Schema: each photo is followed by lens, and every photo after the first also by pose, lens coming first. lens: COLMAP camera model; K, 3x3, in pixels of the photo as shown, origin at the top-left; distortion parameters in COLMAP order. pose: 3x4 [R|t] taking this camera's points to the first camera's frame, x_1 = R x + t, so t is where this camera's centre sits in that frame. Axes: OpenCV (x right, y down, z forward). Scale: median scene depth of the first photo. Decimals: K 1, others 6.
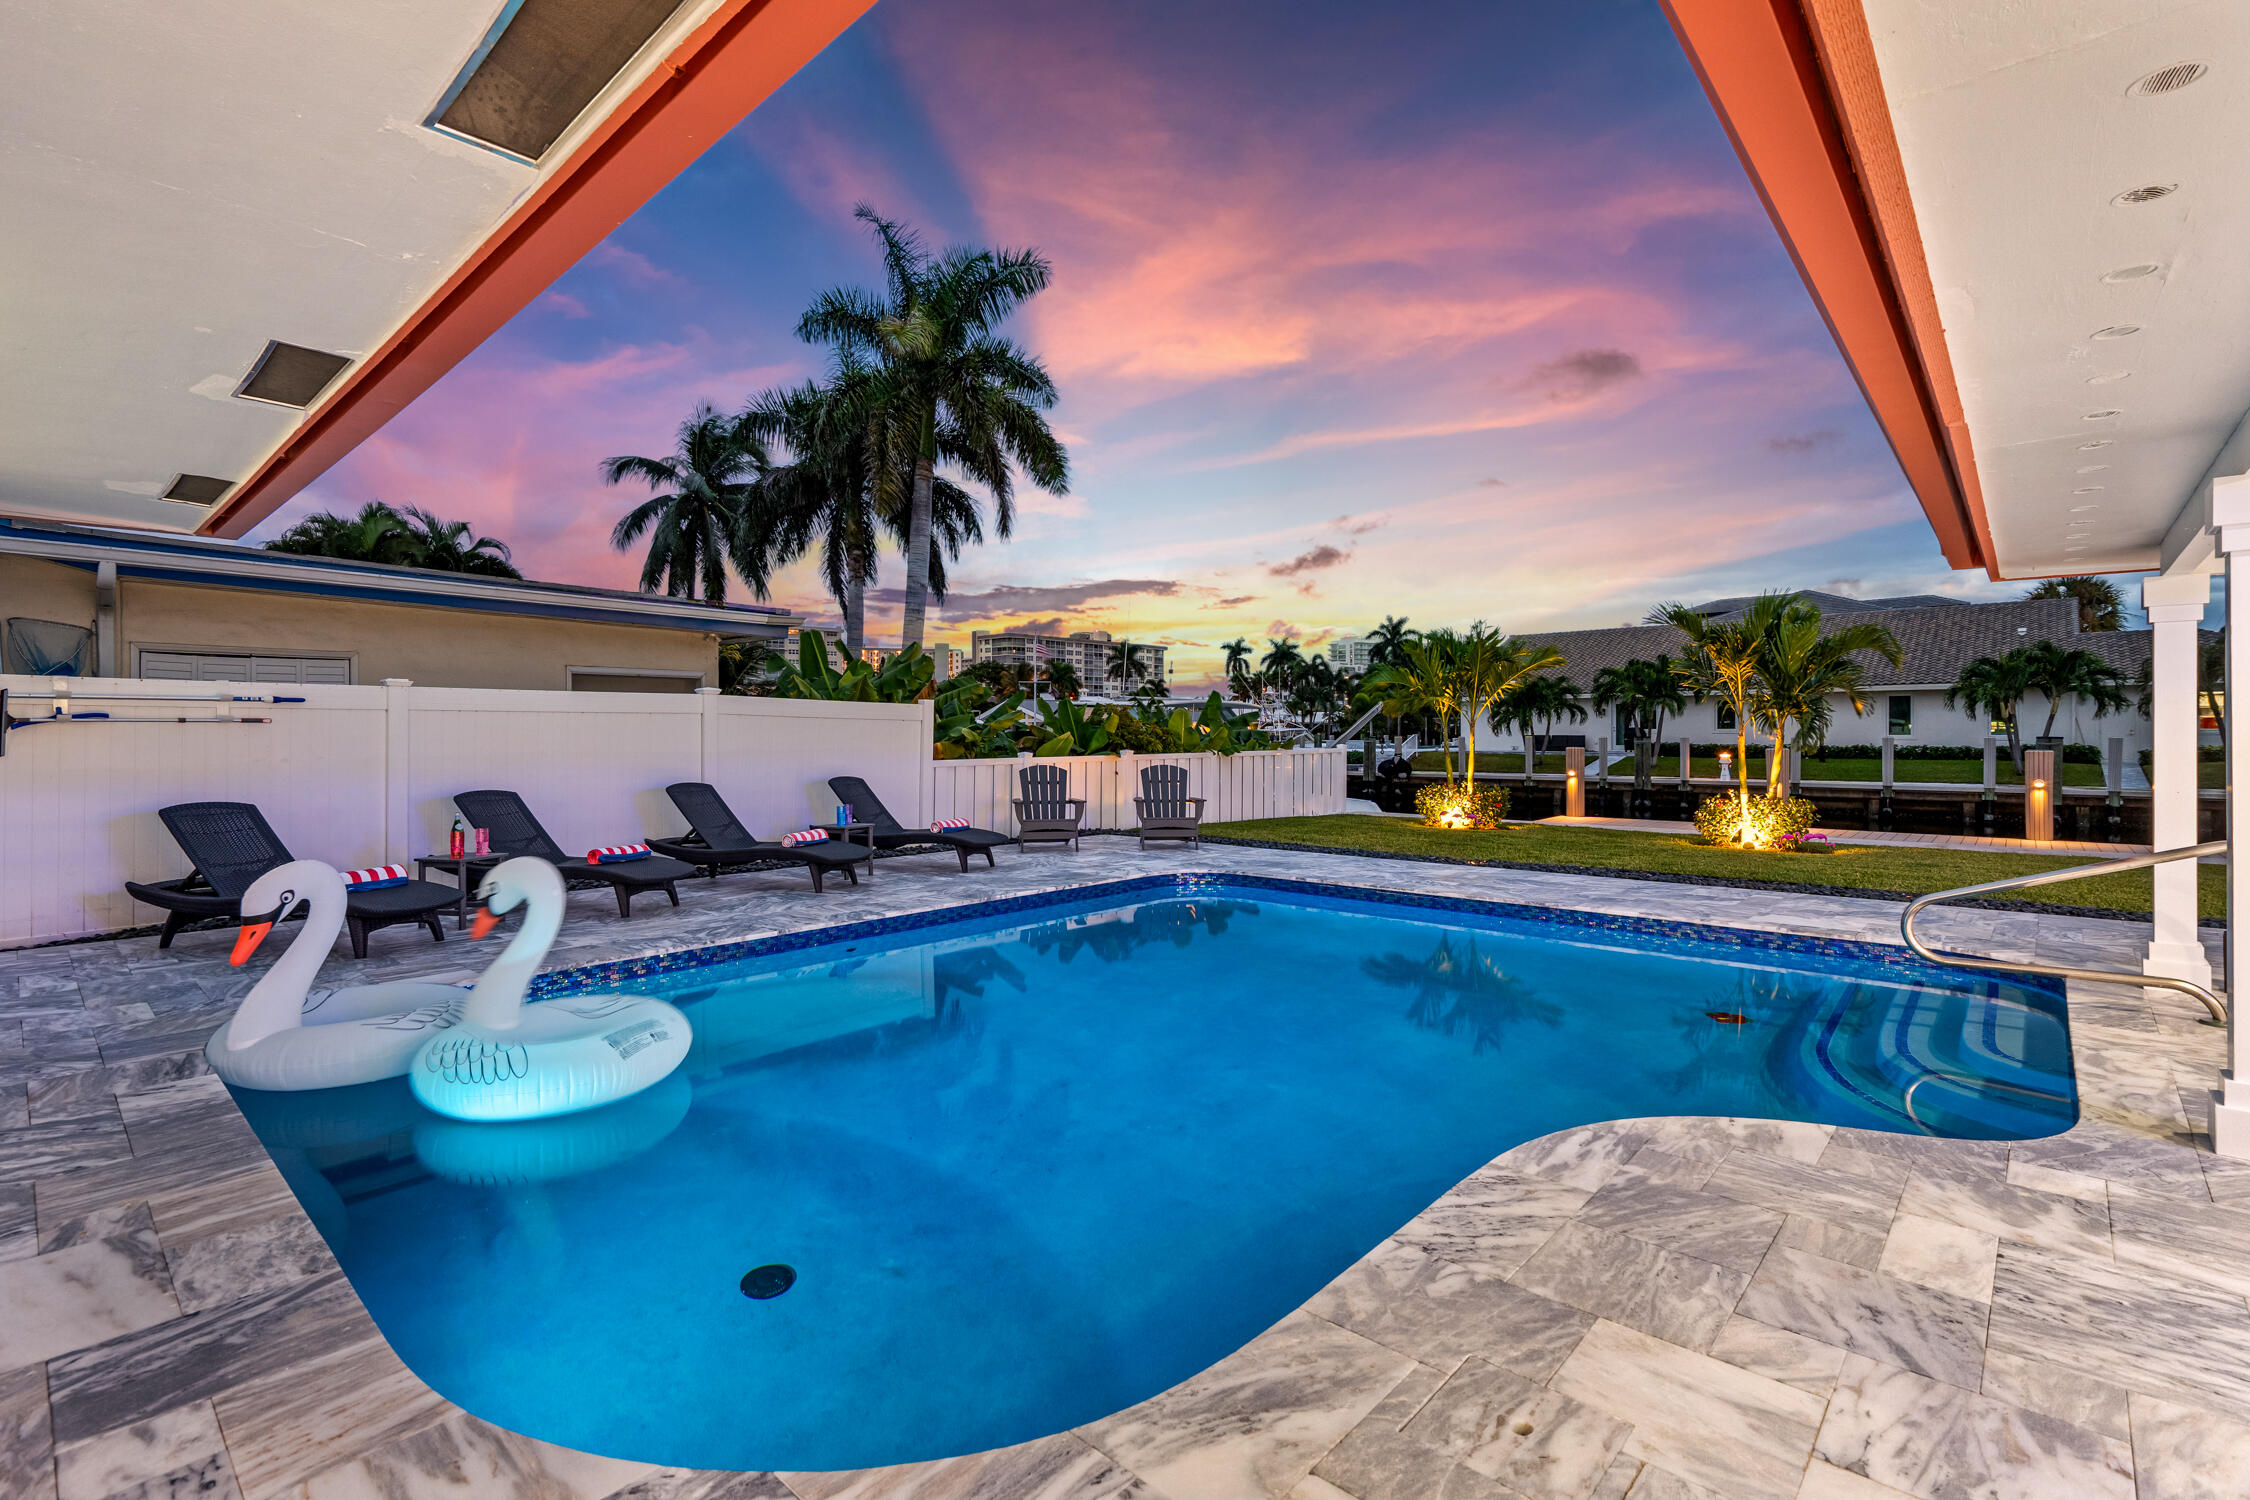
lens RADIAL K [[1031.7, 0, 1163.4], [0, 1031.7, 749.2], [0, 0, 1]] dist [-0.002537, 0.000658]
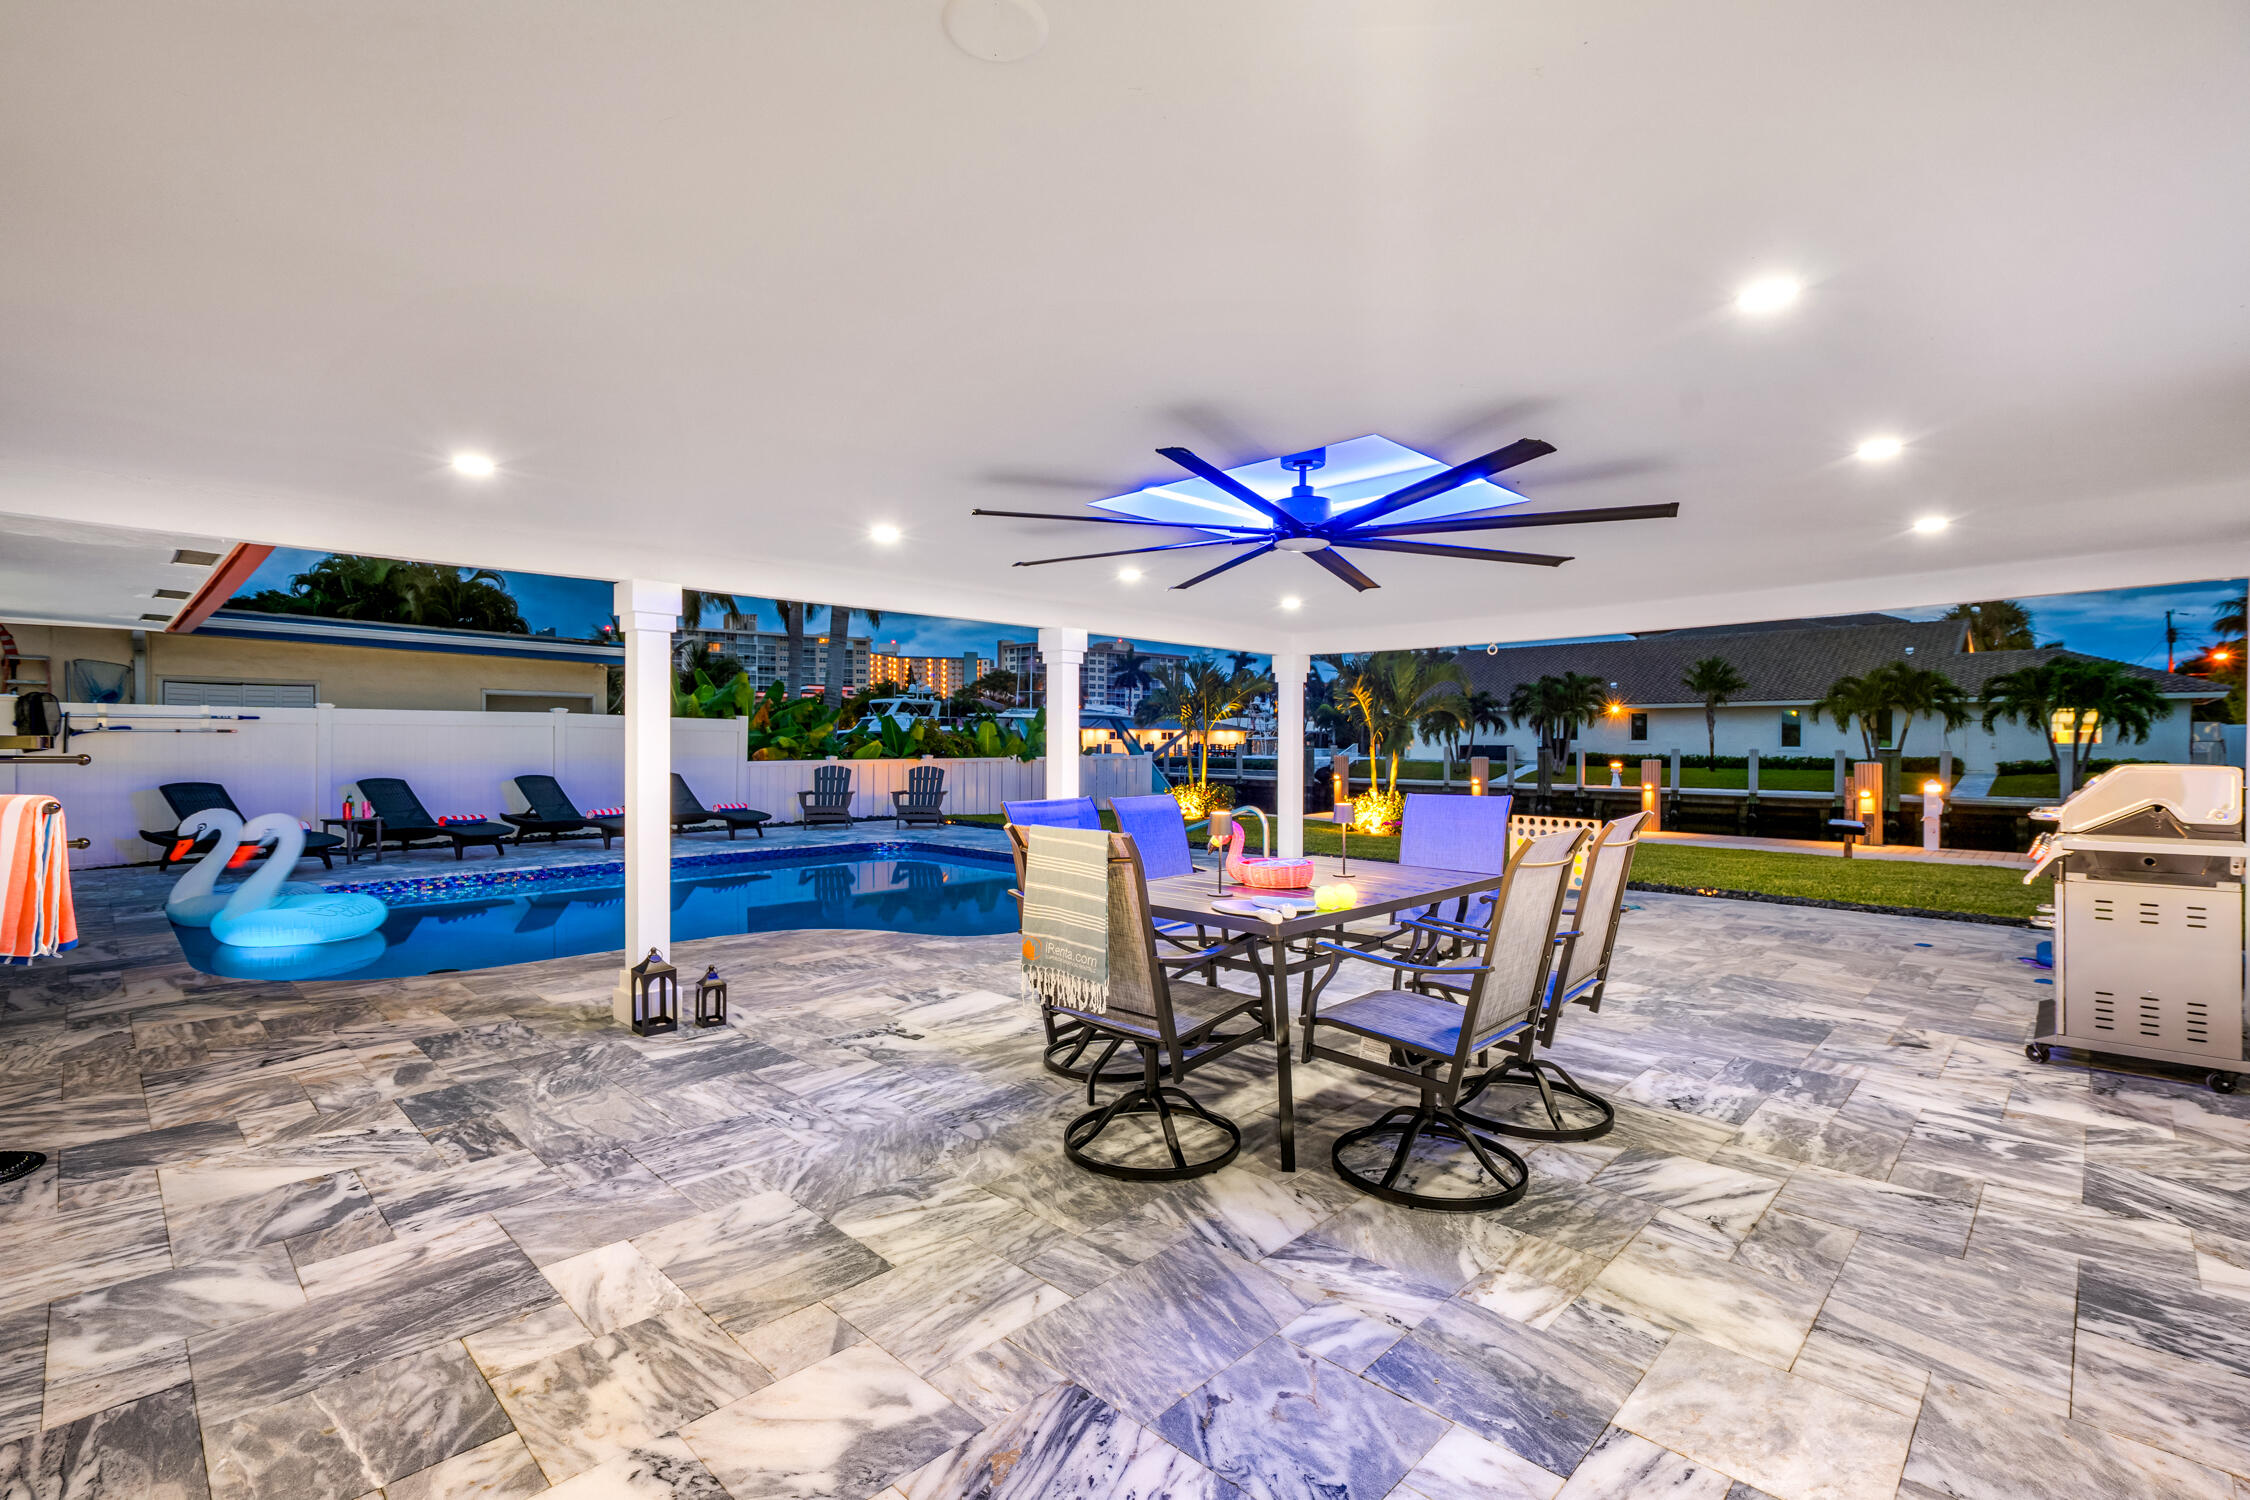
lens RADIAL K [[1031.7, 0, 1181.5], [0, 1031.7, 758.4], [0, 0, 1]] dist [-0.002537, 0.000658]
pose [[0.999591, 0.006218, -0.027905, 0.237926], [-0.006178, 0.999980, 0.001508, 0.000915], [0.027914, -0.001335, 0.999609, -0.202529]]
